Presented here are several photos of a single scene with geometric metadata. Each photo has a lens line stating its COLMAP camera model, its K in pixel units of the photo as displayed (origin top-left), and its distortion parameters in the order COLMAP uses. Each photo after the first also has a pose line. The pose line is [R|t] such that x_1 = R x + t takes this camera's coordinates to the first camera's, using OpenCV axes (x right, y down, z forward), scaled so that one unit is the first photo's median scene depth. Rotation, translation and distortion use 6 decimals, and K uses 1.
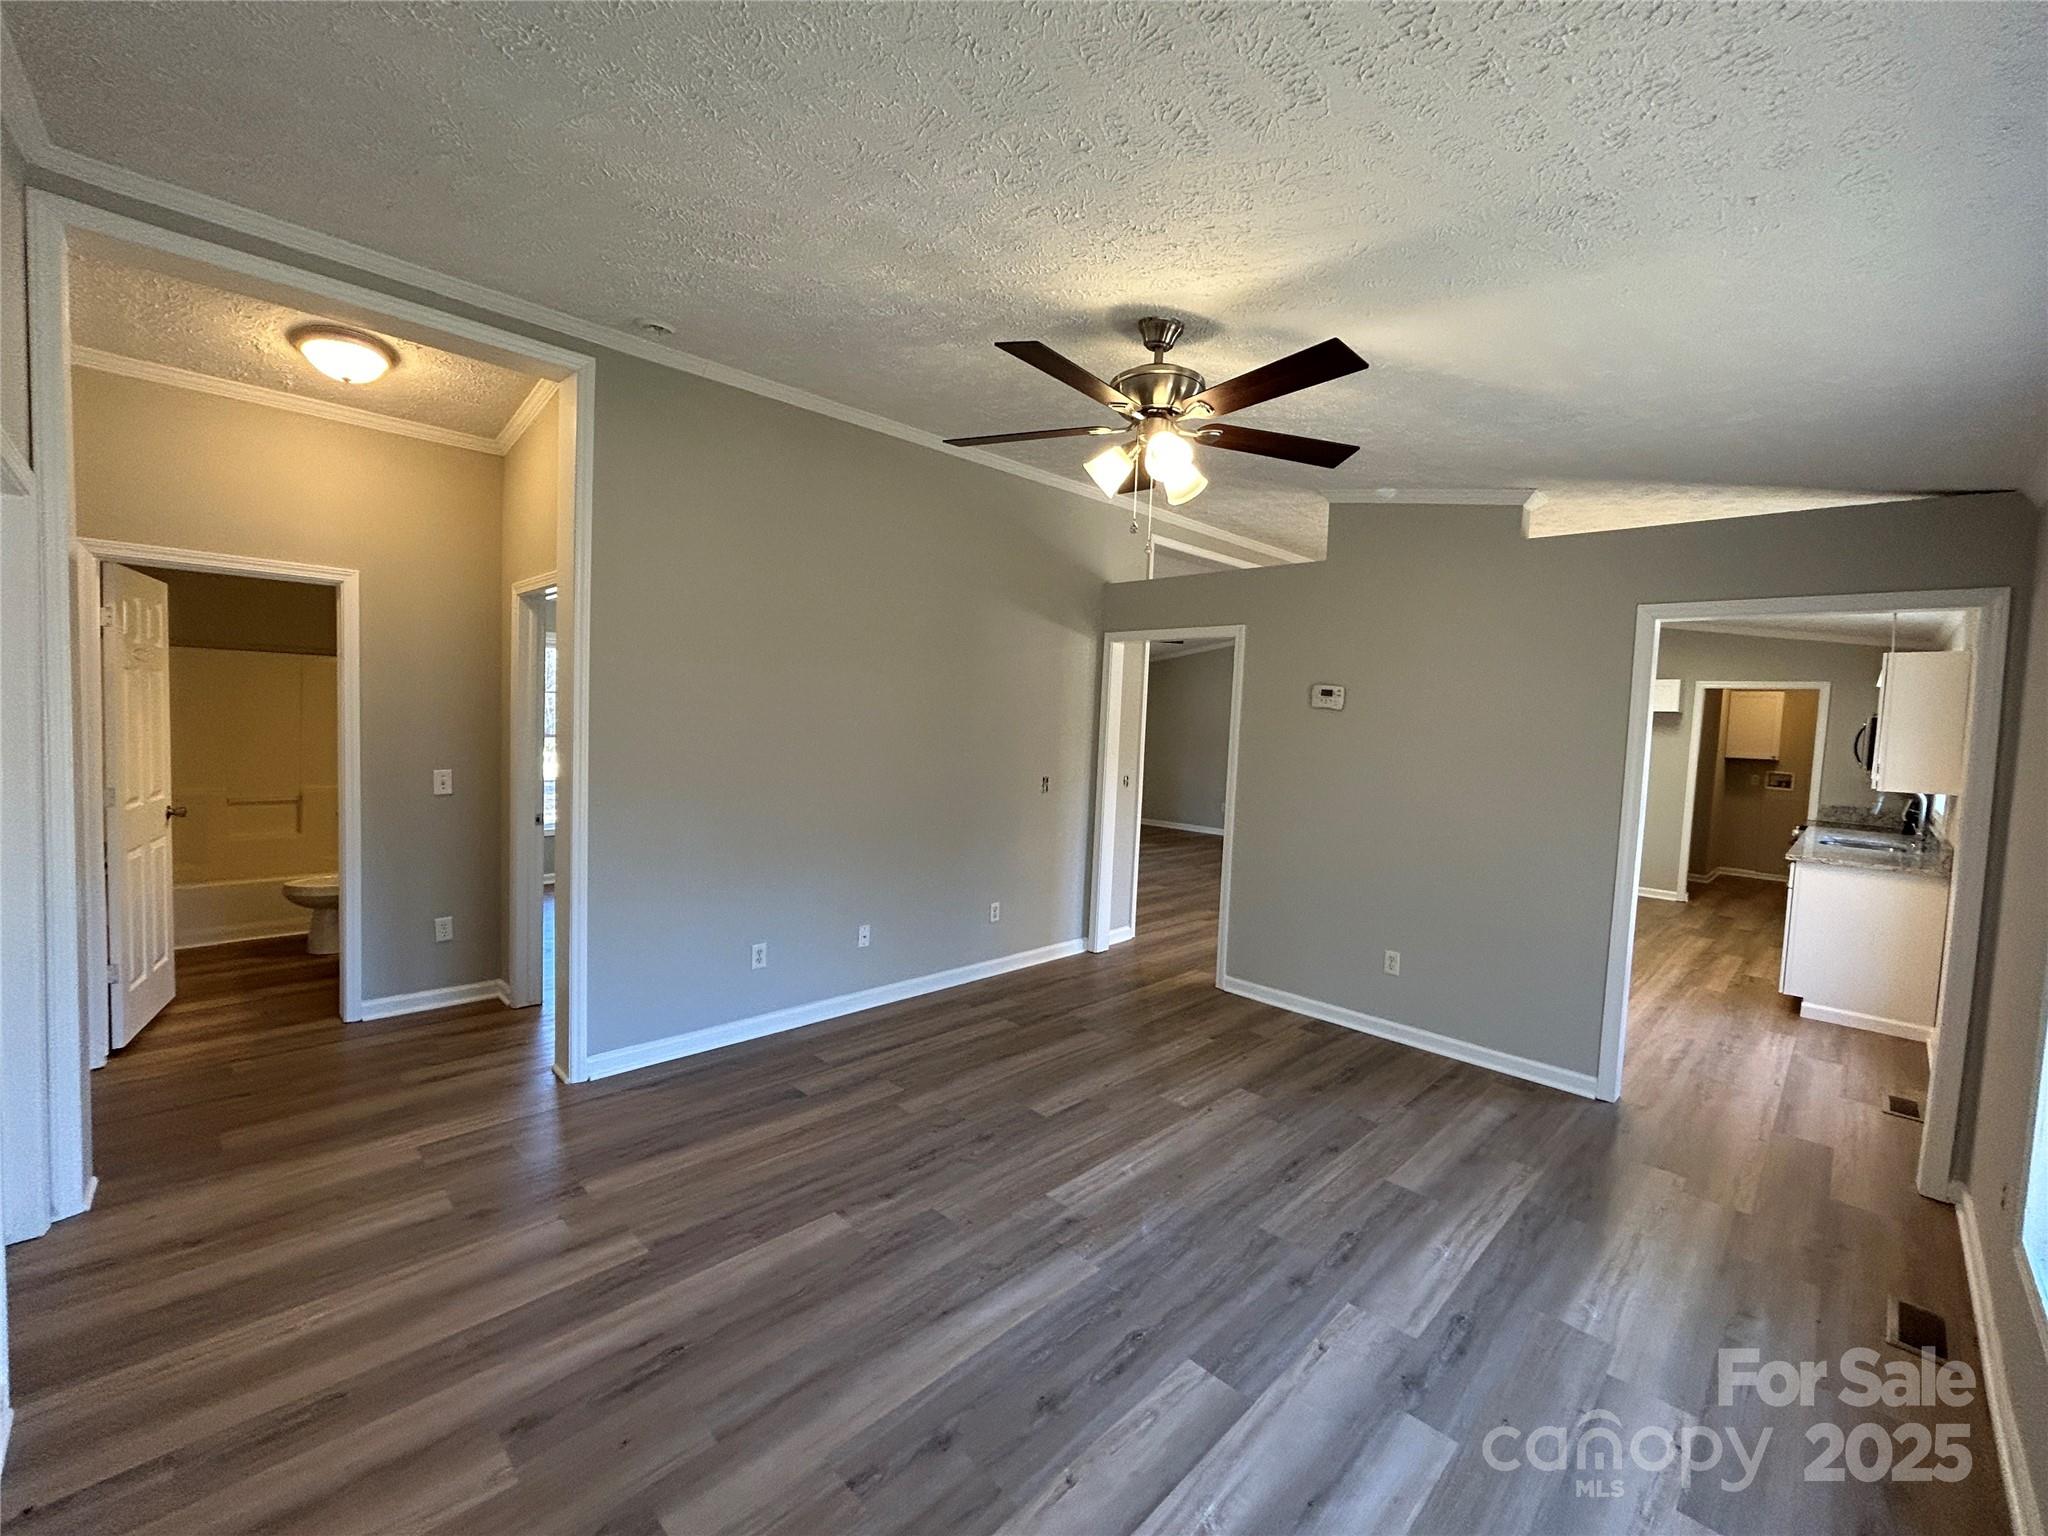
lens RADIAL K [[857.1, 0, 1017.5], [0, 857.1, 764.8], [0, 0, 1]] dist [0.000464, 0.001176]
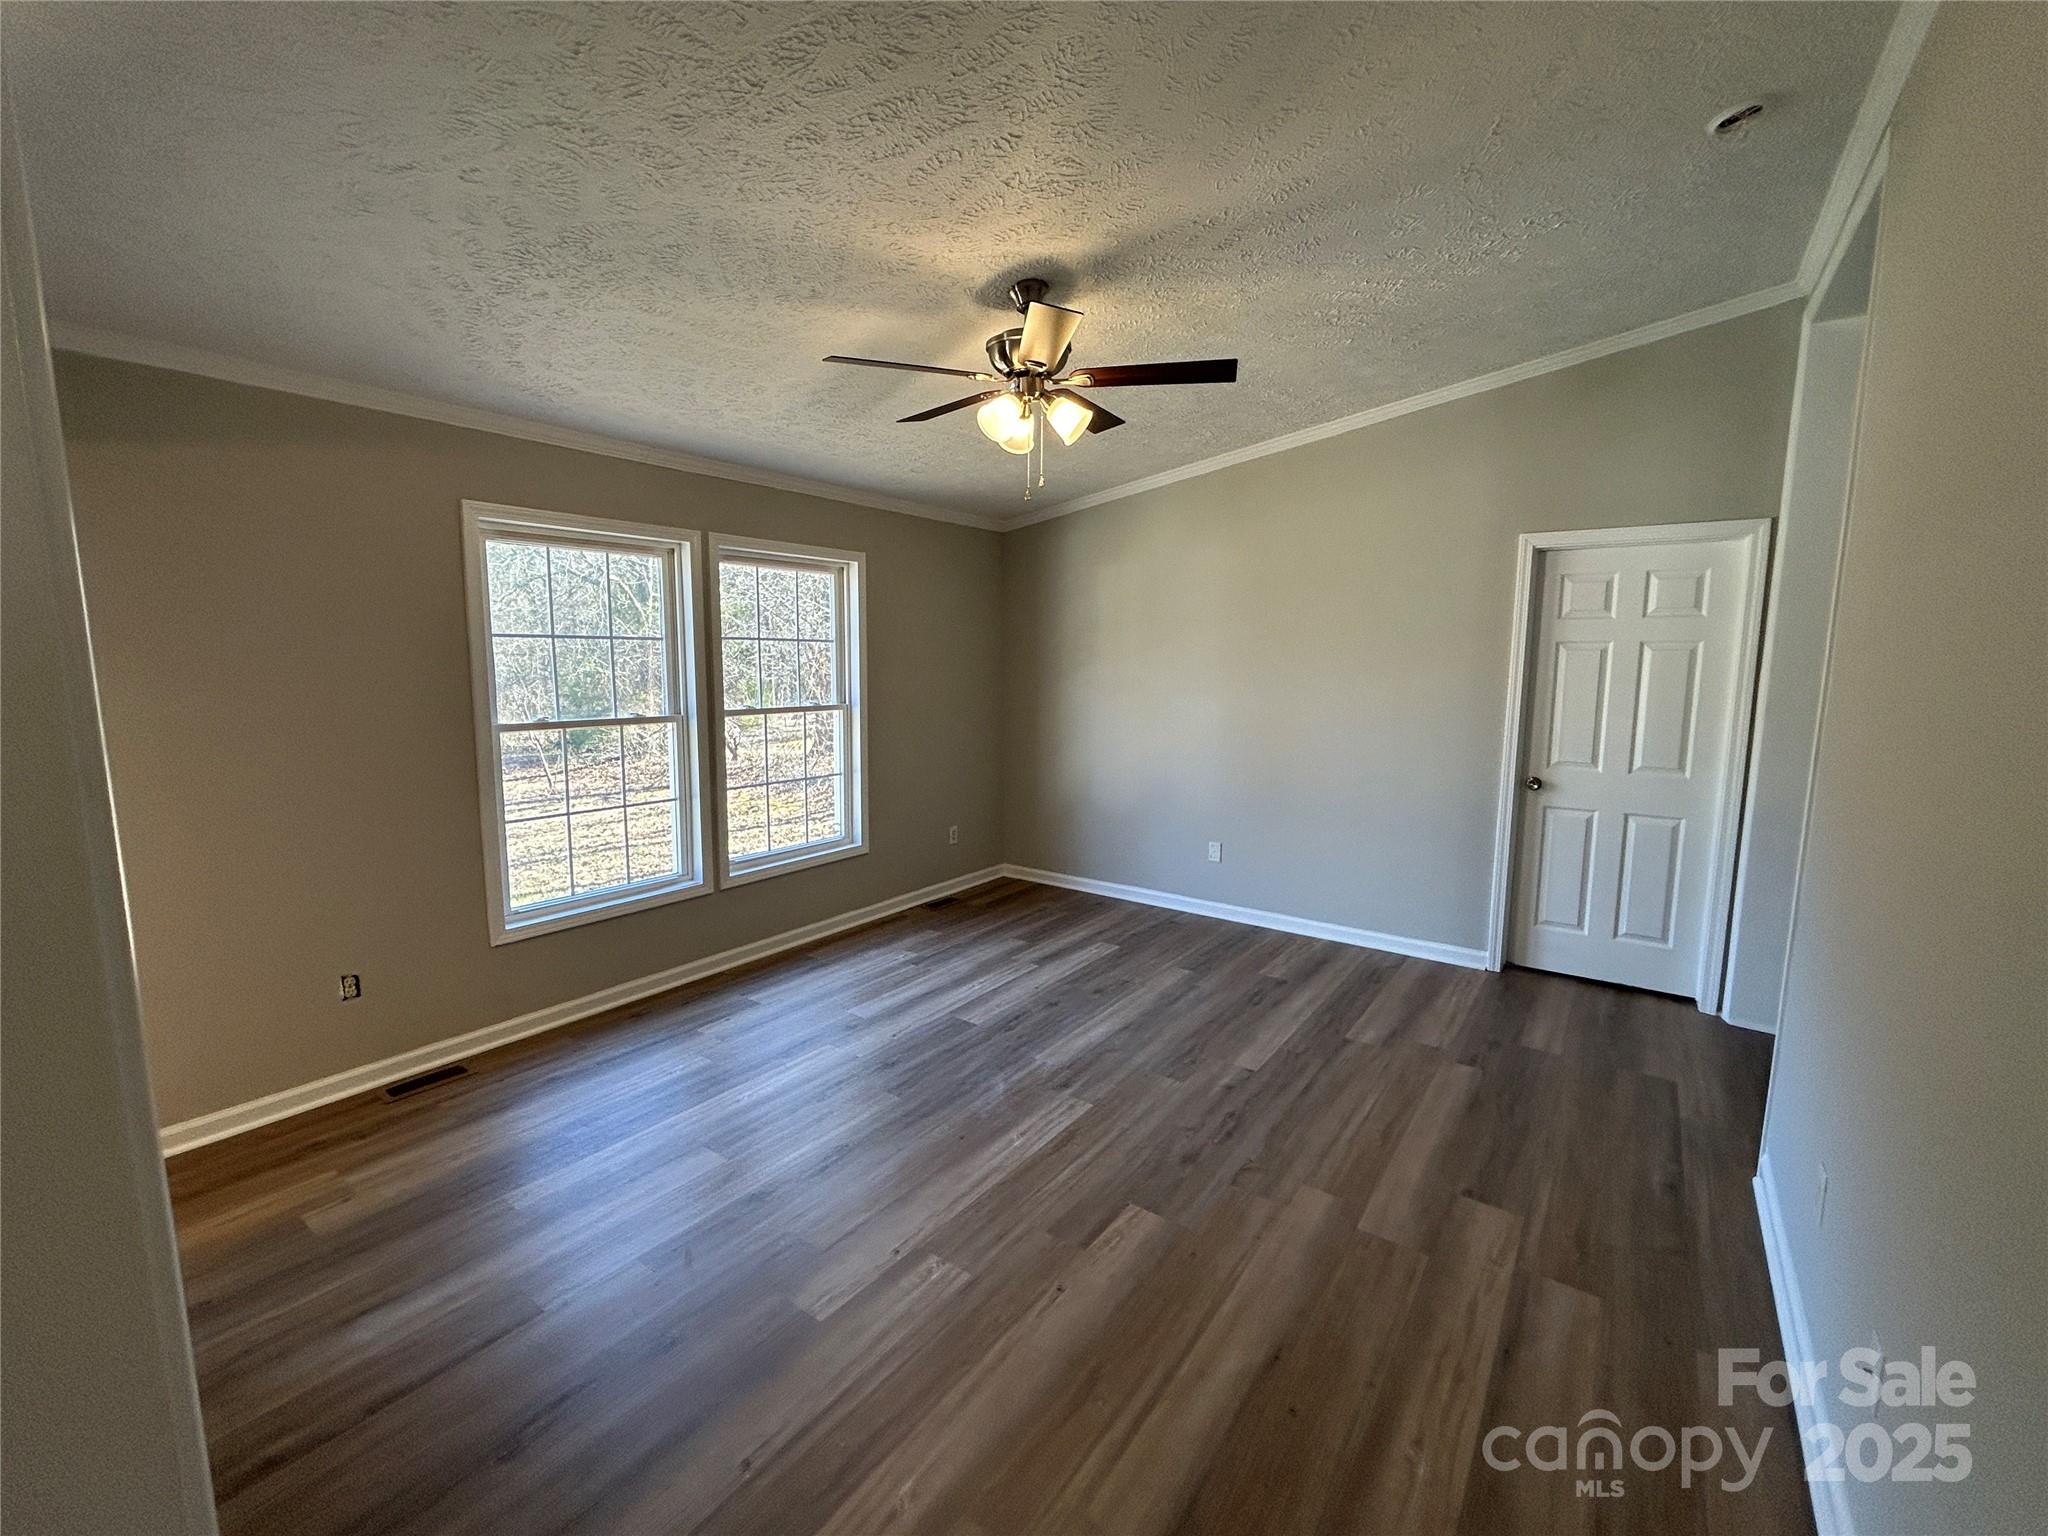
lens RADIAL K [[857.1, 0, 1017.5], [0, 857.1, 764.8], [0, 0, 1]] dist [0.000464, 0.001176]
pose [[-0.987908, -0.025555, -0.152923, 0.305935], [-0.053210, 0.982300, 0.179596, -0.098010], [0.145627, 0.185562, -0.971782, 1.987405]]
